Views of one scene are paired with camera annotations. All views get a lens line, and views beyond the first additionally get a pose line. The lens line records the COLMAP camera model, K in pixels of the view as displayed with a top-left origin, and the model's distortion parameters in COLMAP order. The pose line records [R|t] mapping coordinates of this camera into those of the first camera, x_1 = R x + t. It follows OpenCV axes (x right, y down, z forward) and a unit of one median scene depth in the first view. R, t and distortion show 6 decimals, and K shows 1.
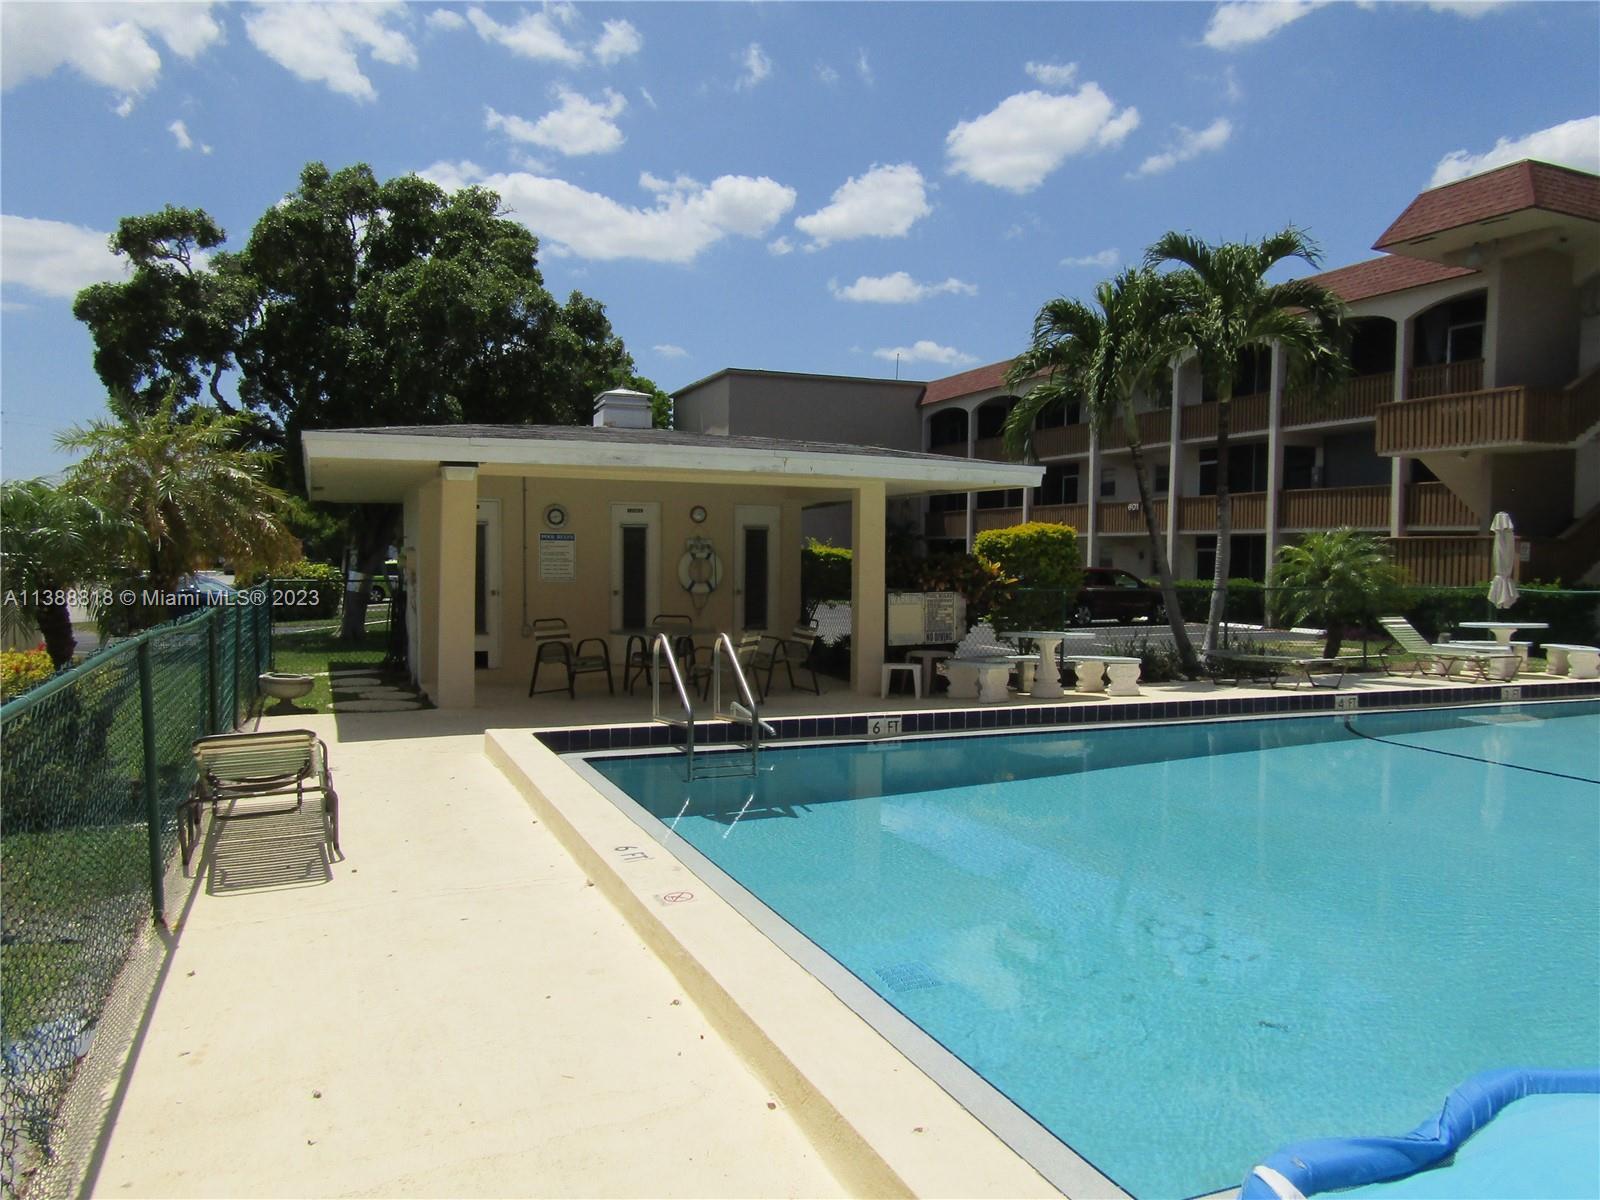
lens RADIAL K [[1130.5, 0, 801.3], [0, 1130.5, 603.7], [0, 0, 1]] dist [-0.021030, 0.007474]
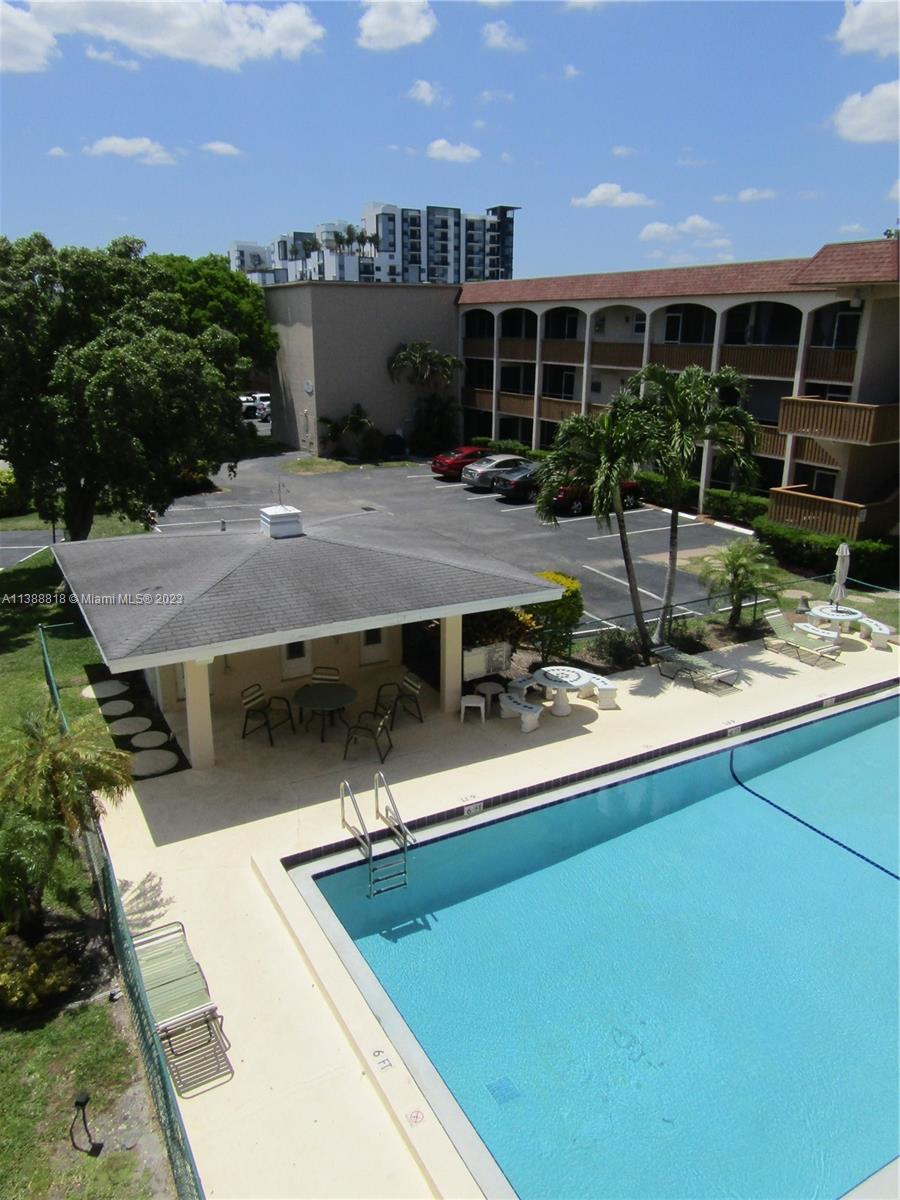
lens RADIAL K [[847.9, 0, 450.1], [0, 847.9, 589.3], [0, 0, 1]] dist [-0.021030, 0.007474]
pose [[0.994155, -0.035233, 0.102050, -0.050009], [0.007573, 0.965680, 0.259624, -0.334931], [-0.107695, -0.257334, 0.960303, -0.097670]]
